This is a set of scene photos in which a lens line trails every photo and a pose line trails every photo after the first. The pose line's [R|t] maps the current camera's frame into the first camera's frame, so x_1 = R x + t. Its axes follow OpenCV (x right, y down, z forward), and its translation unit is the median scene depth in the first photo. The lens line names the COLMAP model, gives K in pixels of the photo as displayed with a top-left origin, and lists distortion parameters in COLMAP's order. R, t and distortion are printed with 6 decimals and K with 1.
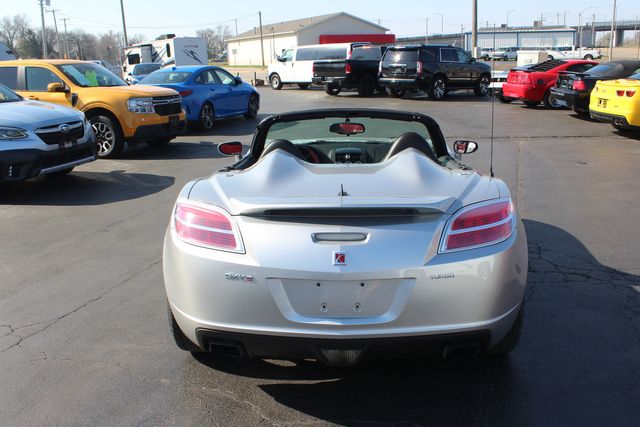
lens RADIAL K [[604.3, 0, 321.2], [0, 604.3, 226.8], [0, 0, 1]] dist [-0.162164, 0.168305]
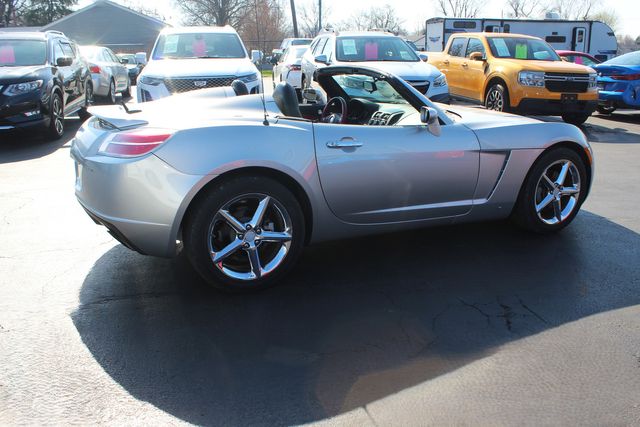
lens RADIAL K [[583.1, 0, 321.0], [0, 583.1, 216.0], [0, 0, 1]] dist [-0.157871, 0.157004]
pose [[0.508273, 0.262372, -0.820256, 0.366902], [-0.248847, 0.956577, 0.151778, -0.033032], [0.824460, 0.126973, 0.551493, 0.170464]]
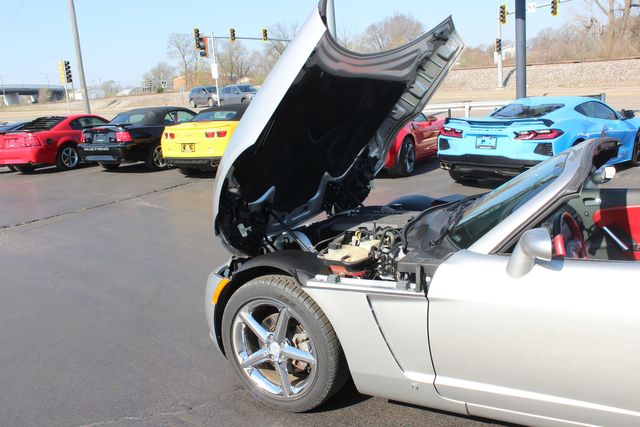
lens RADIAL K [[588.7, 0, 320.0], [0, 588.7, 213.5], [0, 0, 1]] dist [-0.155734, 0.155549]
pose [[0.497094, -0.194467, 0.845624, -0.264582], [0.296823, 0.953877, 0.044876, -0.096625], [-0.815349, 0.228693, 0.531889, 0.374423]]
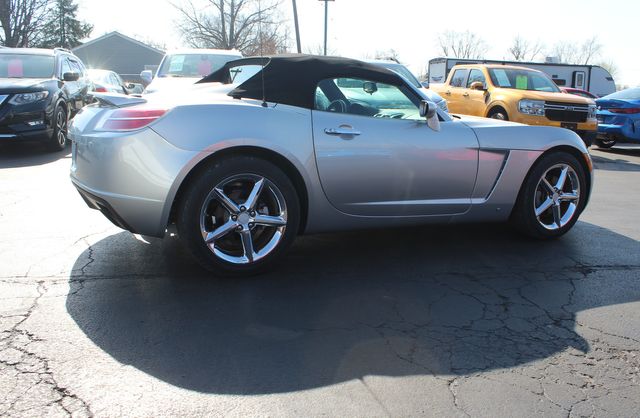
lens RADIAL K [[582.0, 0, 320.0], [0, 582.0, 209.0], [0, 0, 1]] dist [-0.159362, 0.162334]
pose [[0.499687, 0.211049, -0.840102, 0.370618], [-0.277609, 0.957725, 0.075478, -0.005060], [0.820516, 0.195504, 0.537152, 0.180013]]
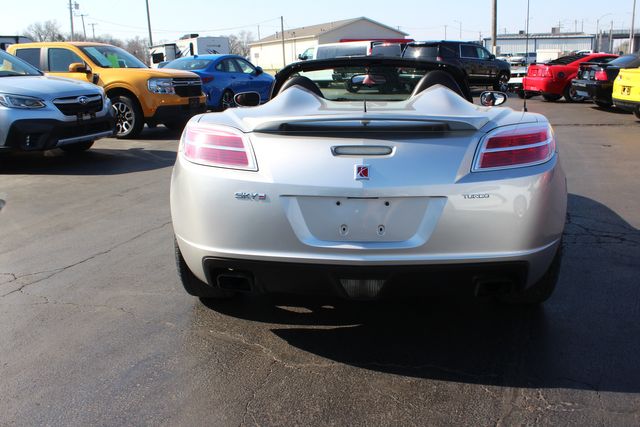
lens RADIAL K [[591.6, 0, 321.3], [0, 591.6, 224.6], [0, 0, 1]] dist [-0.157829, 0.160393]
pose [[0.999442, 0.013932, -0.030355, -0.000605], [-0.014178, 0.999868, -0.007924, 0.031831], [0.030241, 0.008350, 0.999508, 0.027775]]
